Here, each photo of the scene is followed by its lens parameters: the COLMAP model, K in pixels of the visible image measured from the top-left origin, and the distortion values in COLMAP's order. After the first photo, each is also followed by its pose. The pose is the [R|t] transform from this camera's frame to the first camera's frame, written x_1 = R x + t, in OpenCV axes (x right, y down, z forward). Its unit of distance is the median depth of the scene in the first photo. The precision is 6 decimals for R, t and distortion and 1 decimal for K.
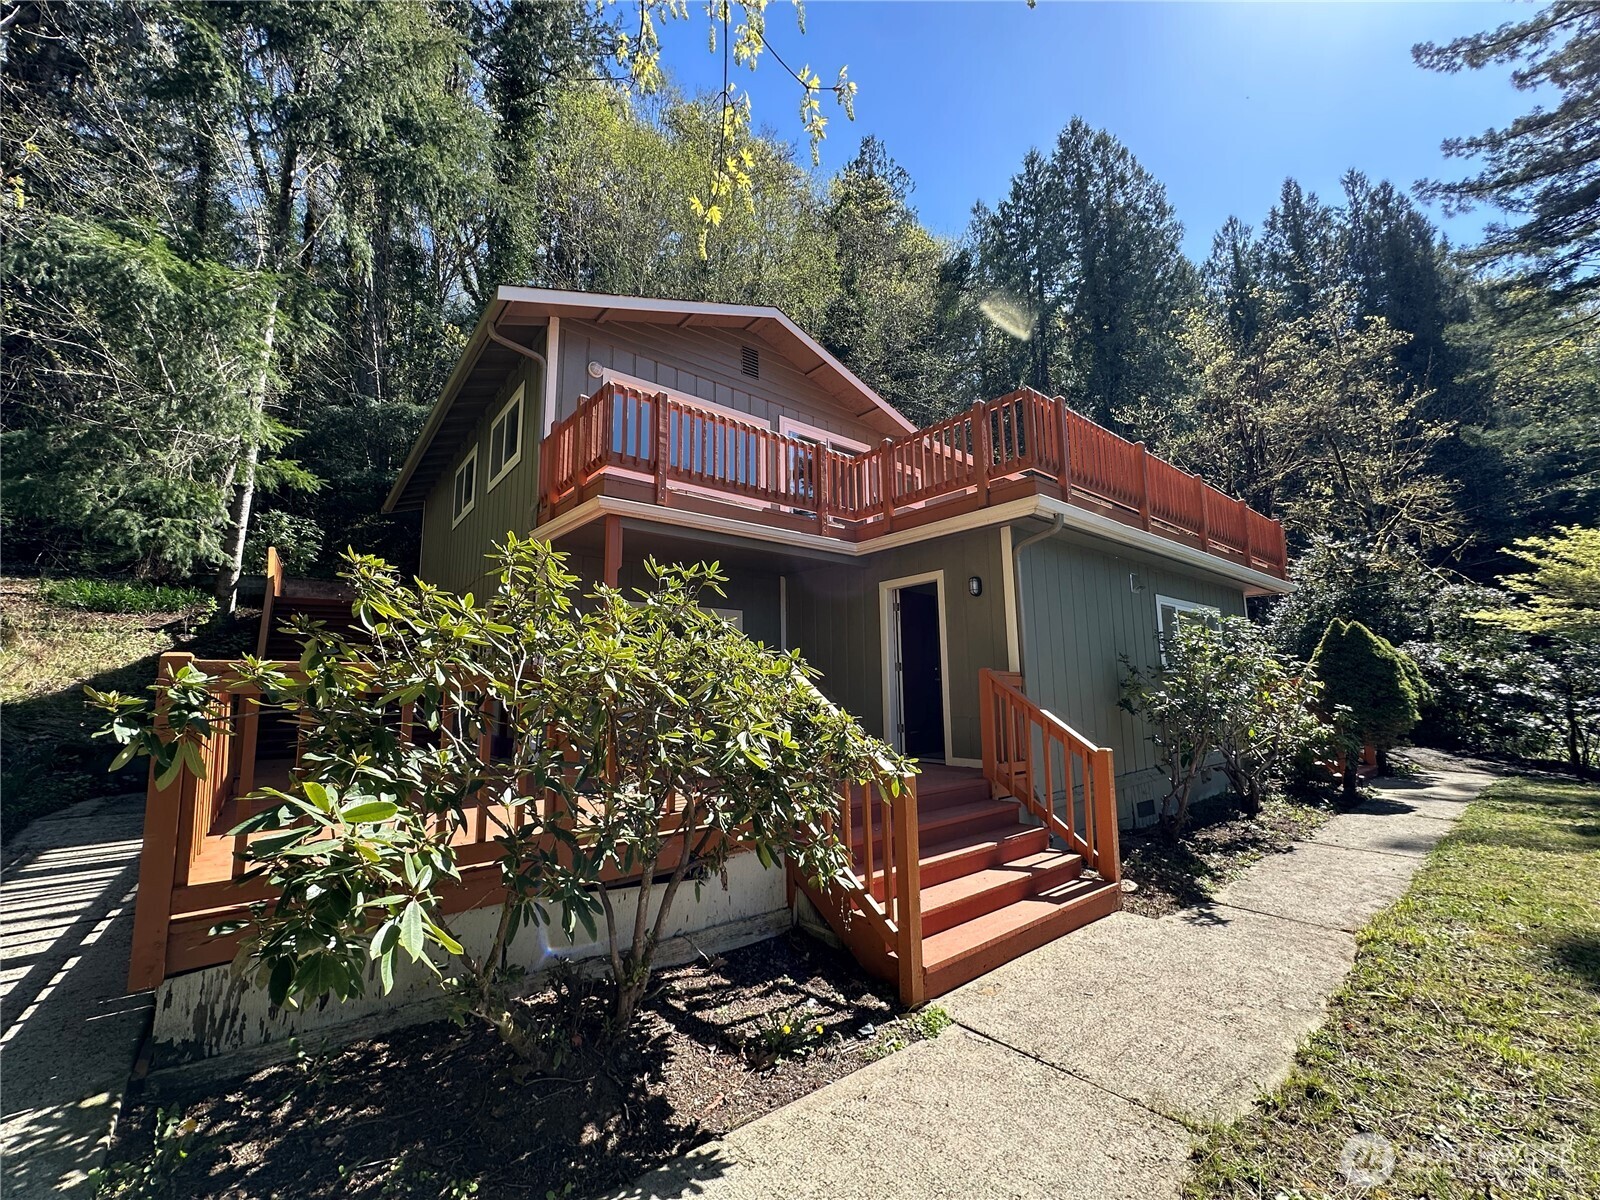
lens RADIAL K [[637.8, 0, 800.0], [0, 637.8, 600.0], [0, 0, 1]] dist [-0.001692, -0.001934]
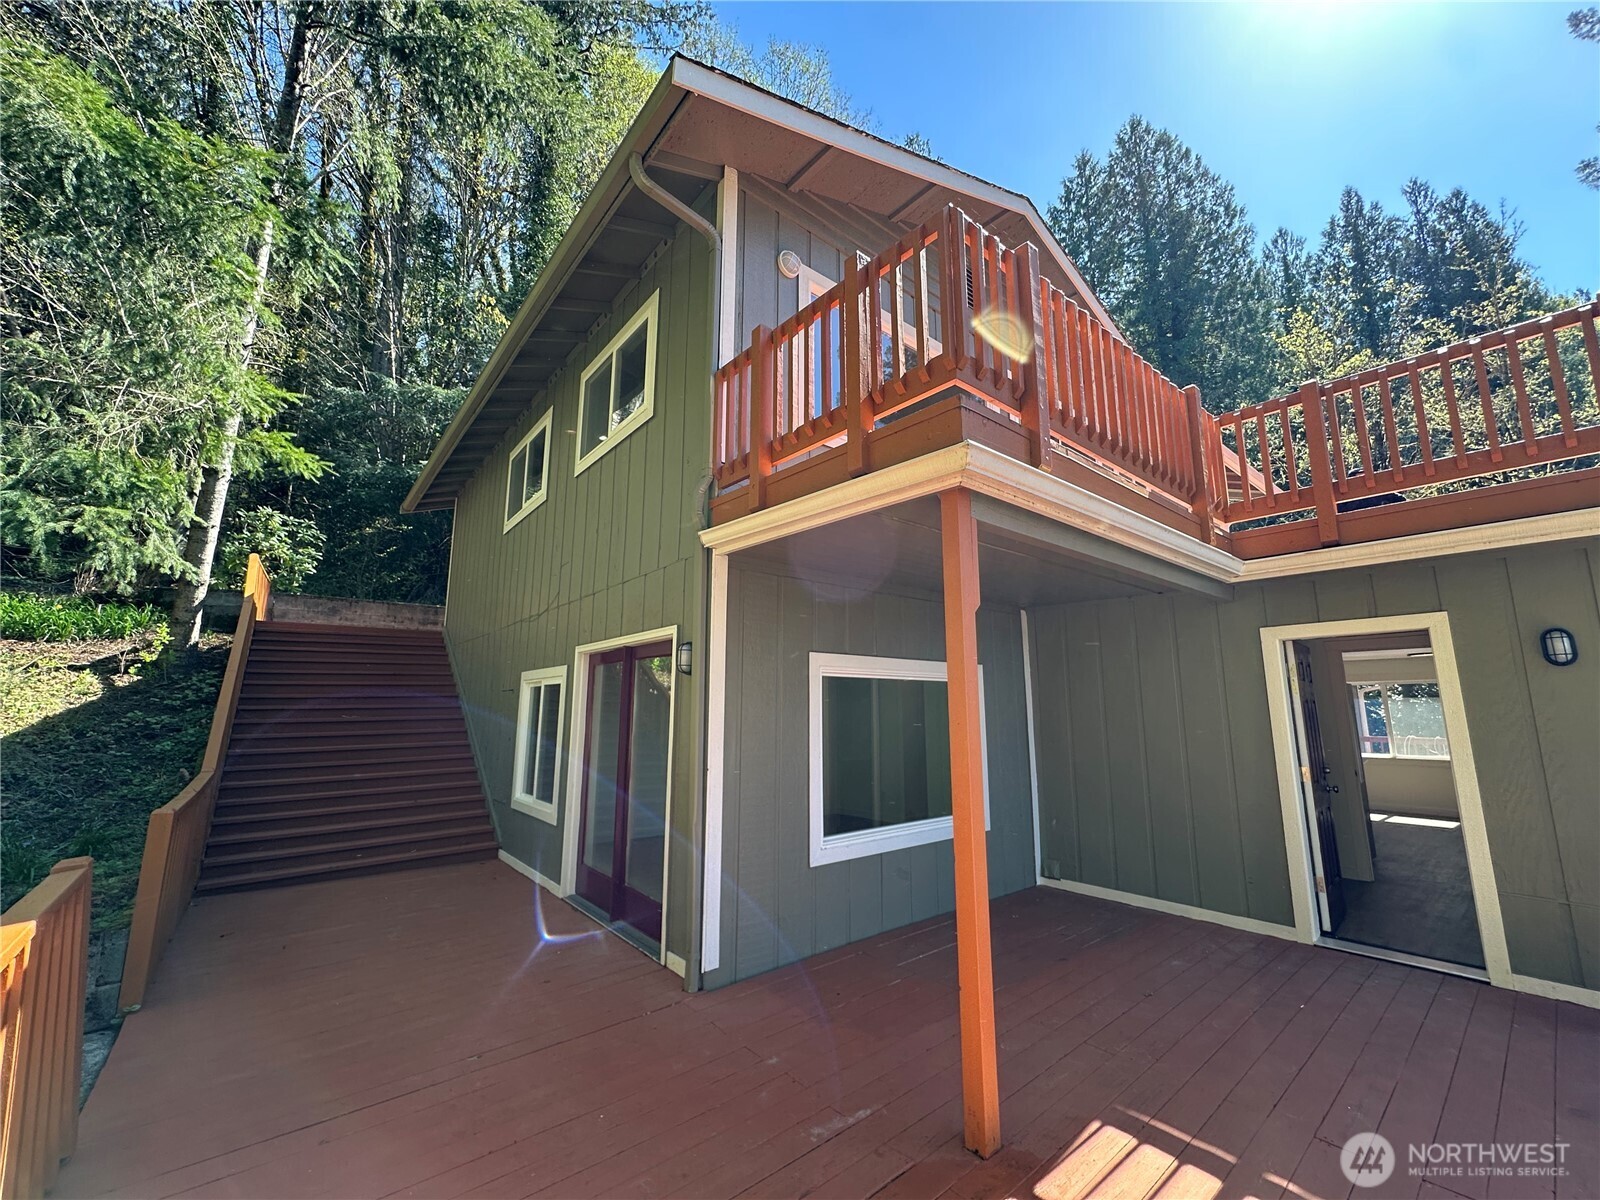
lens RADIAL K [[637.8, 0, 800.0], [0, 637.8, 600.0], [0, 0, 1]] dist [-0.001692, -0.001934]
pose [[0.999872, 0.015907, -0.001403, -0.201902], [-0.015938, 0.999517, -0.026665, -0.020793], [0.000978, 0.026684, 0.999643, 0.274403]]
